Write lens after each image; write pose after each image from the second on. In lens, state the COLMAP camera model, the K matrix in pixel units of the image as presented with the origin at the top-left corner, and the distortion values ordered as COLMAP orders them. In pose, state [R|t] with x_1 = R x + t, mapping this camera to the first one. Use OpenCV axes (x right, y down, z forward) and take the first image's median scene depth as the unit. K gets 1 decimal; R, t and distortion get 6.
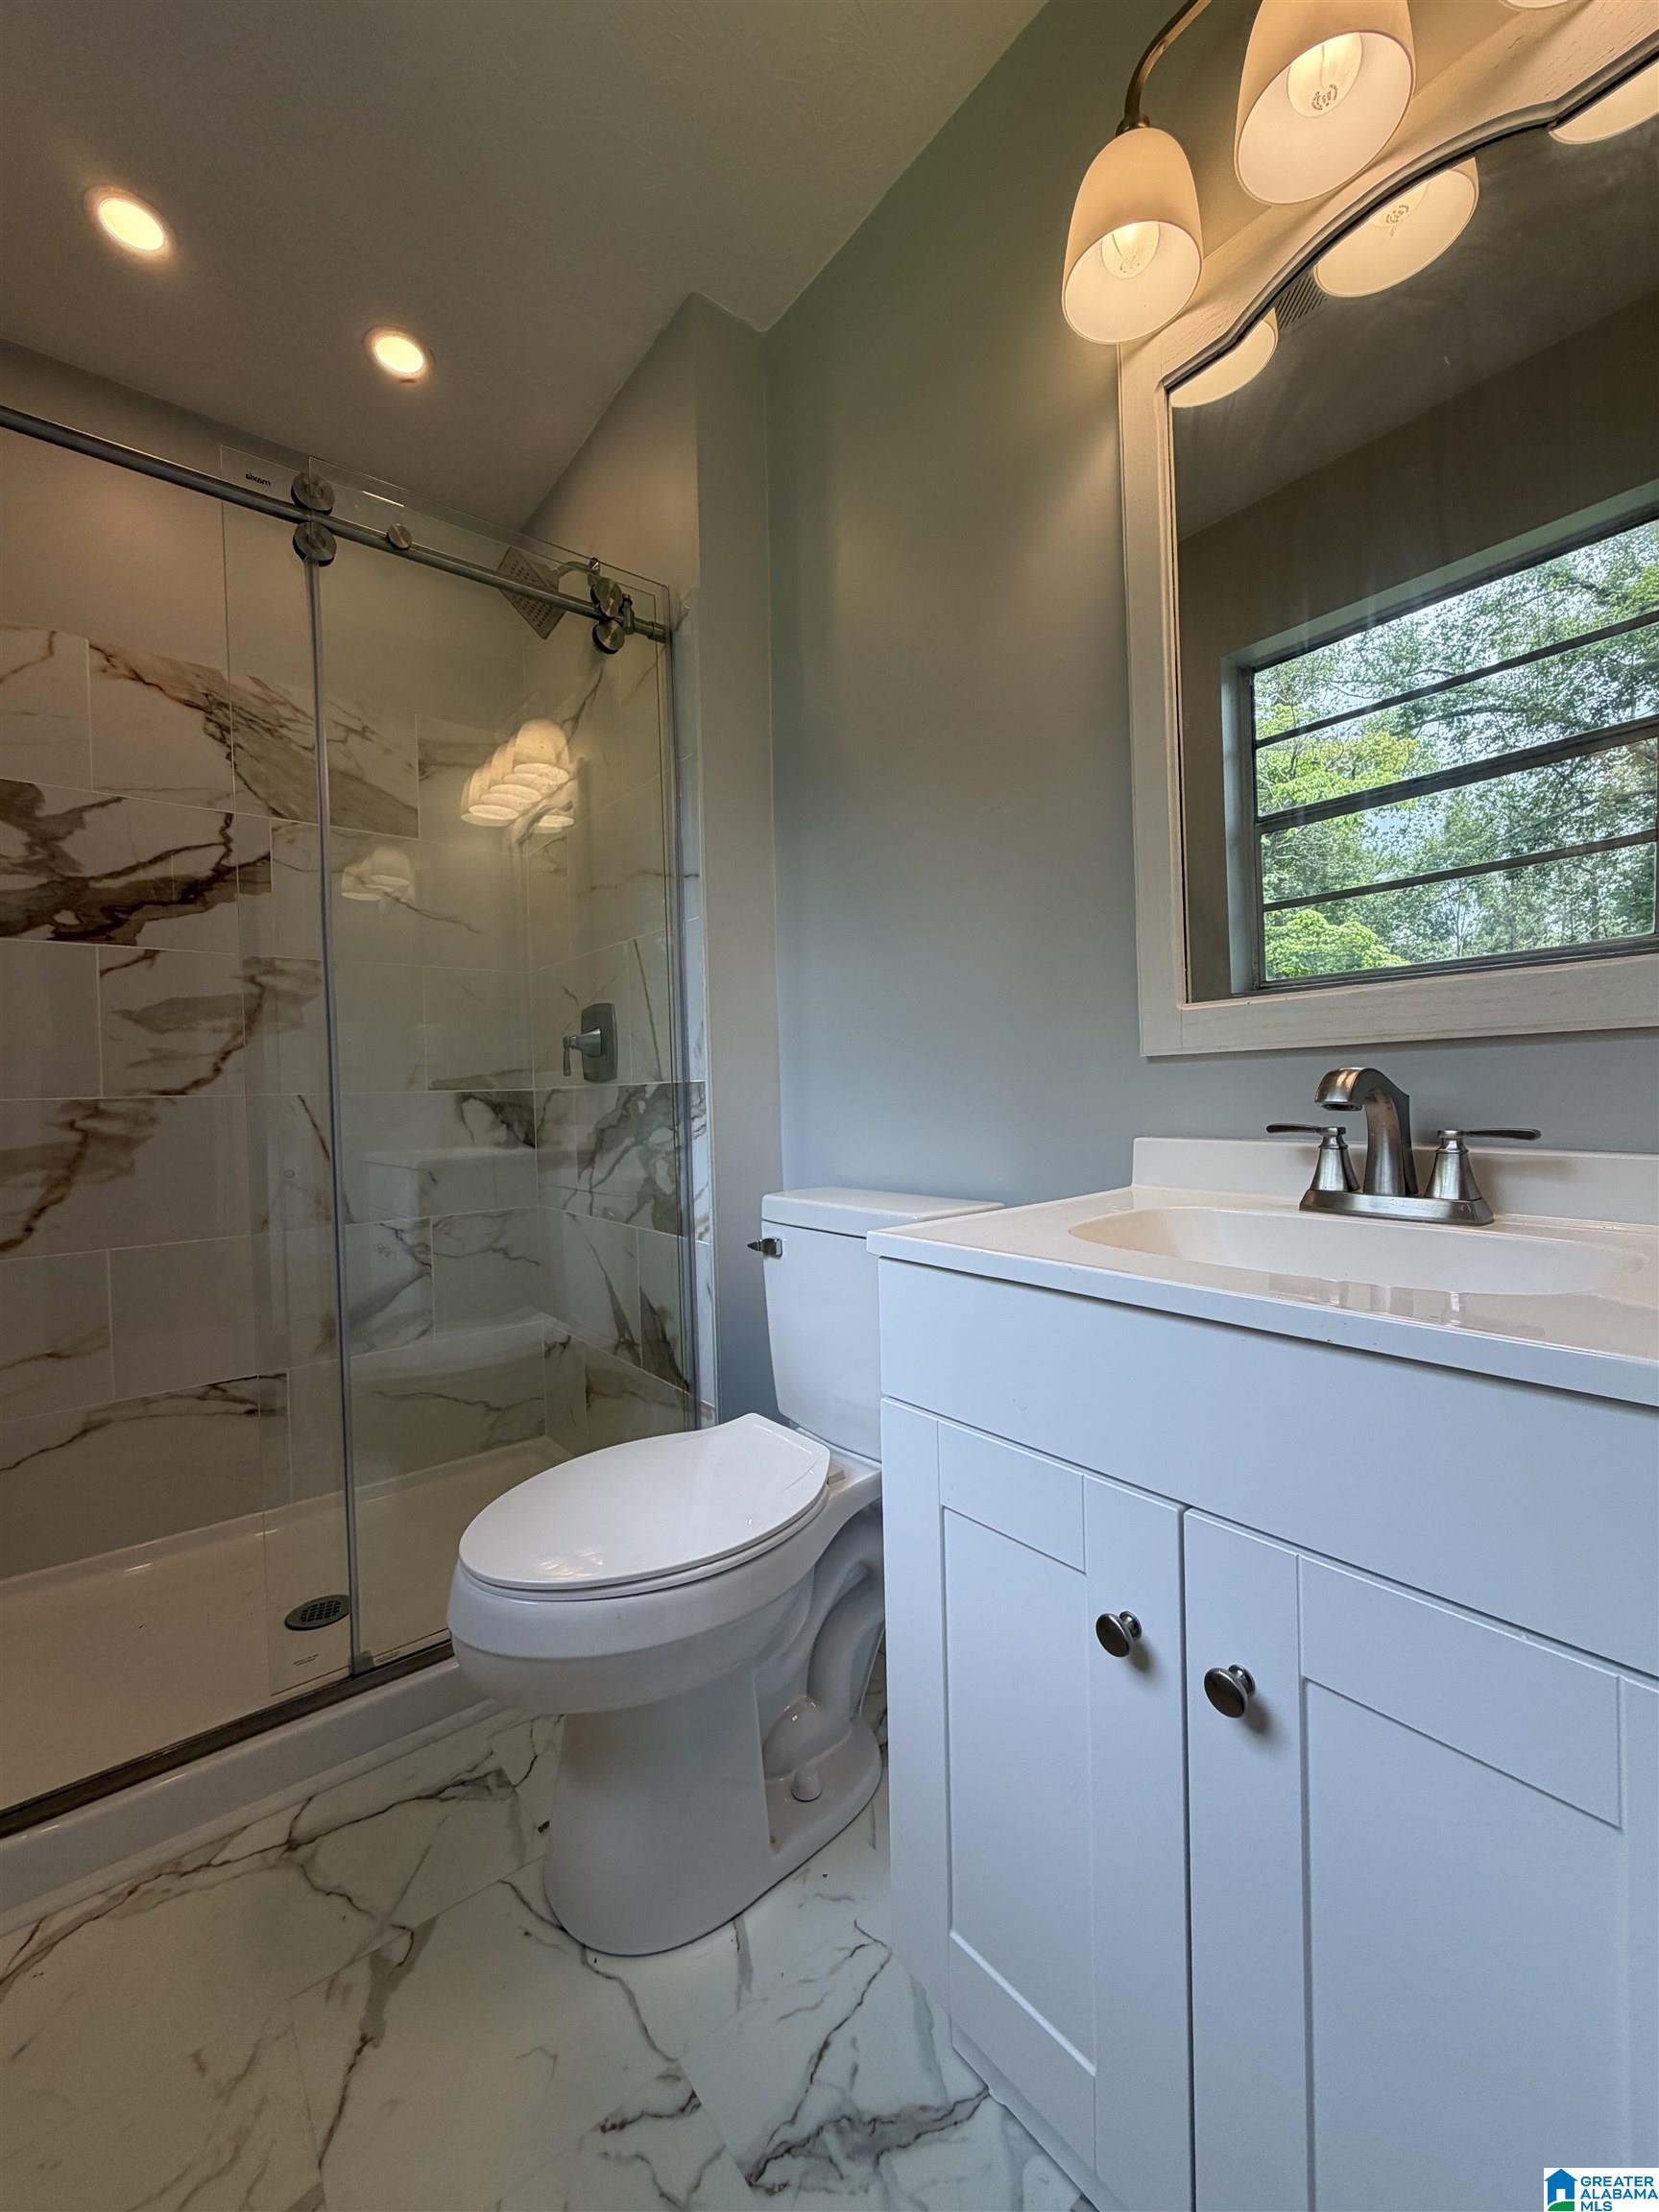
lens RADIAL K [[881.2, 0, 827.7], [0, 881.2, 1100.1], [0, 0, 1]] dist [-0.000129, -0.000014]
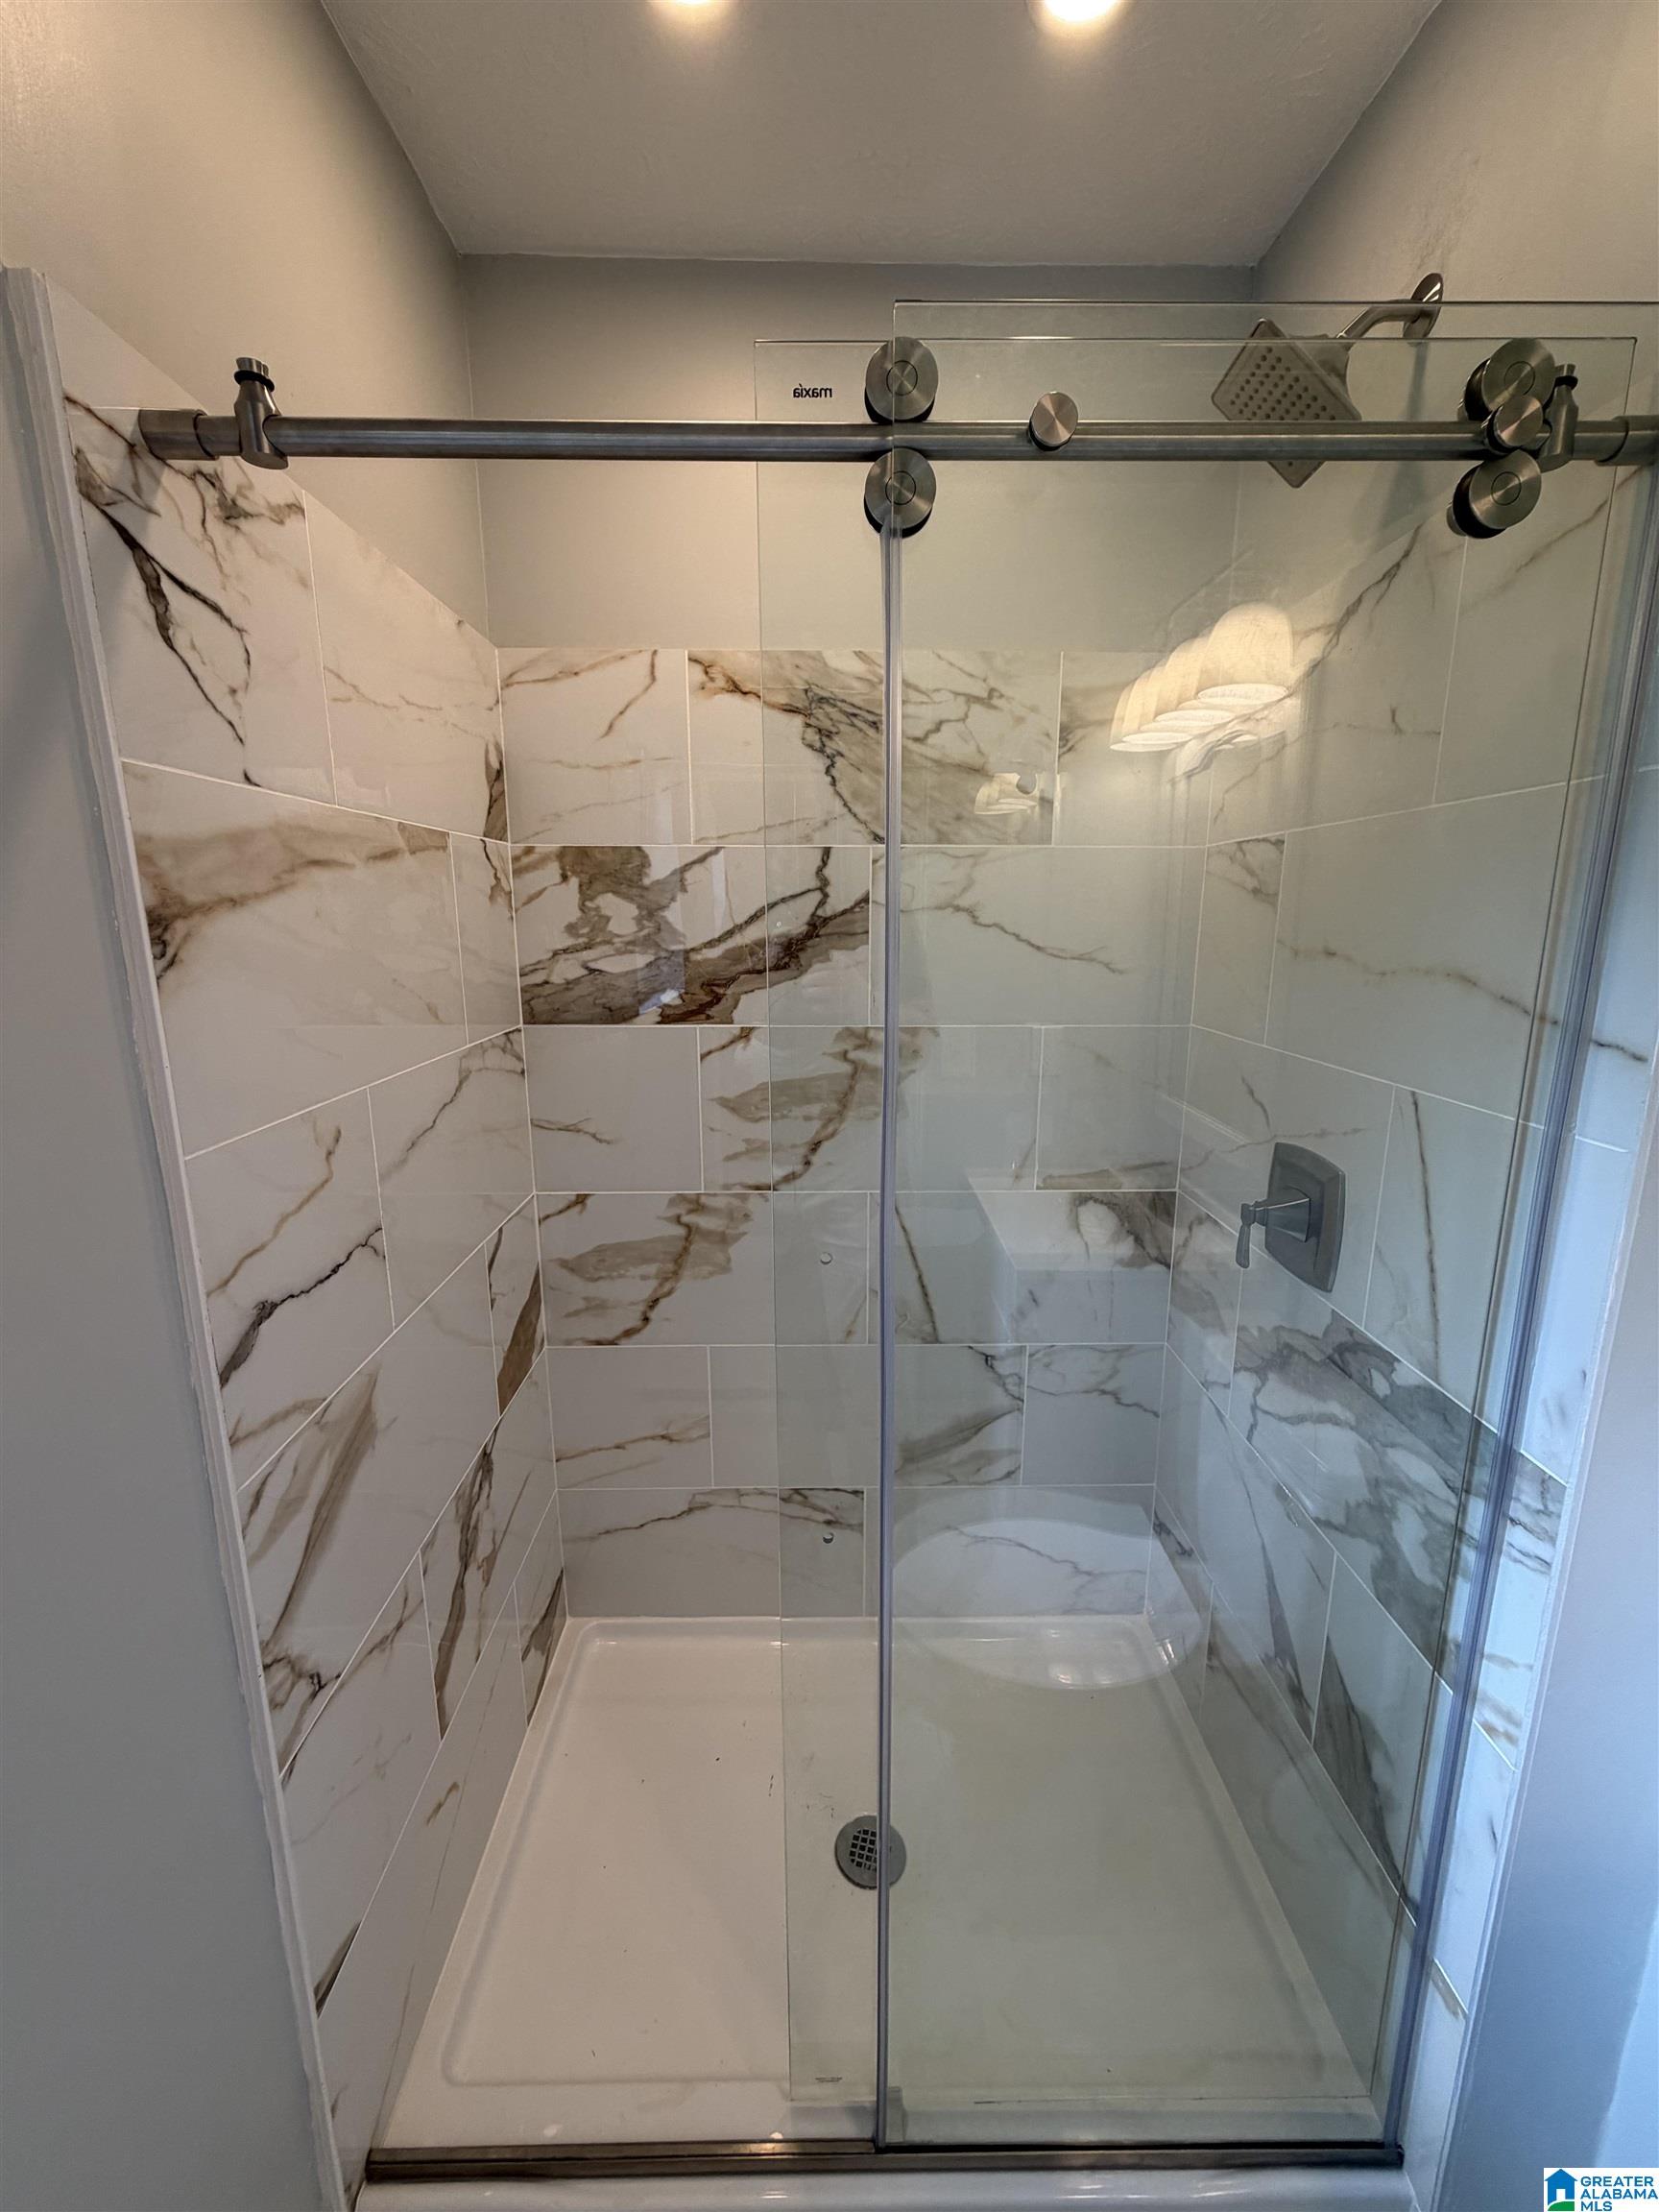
lens RADIAL K [[881.2, 0, 833.1], [0, 881.2, 1101.7], [0, 0, 1]] dist [-0.000129, -0.000014]
pose [[0.788976, 0.152120, -0.595295, -0.182821], [-0.026457, 0.976380, 0.214437, -0.288940], [0.613854, -0.153436, 0.774365, 0.381806]]
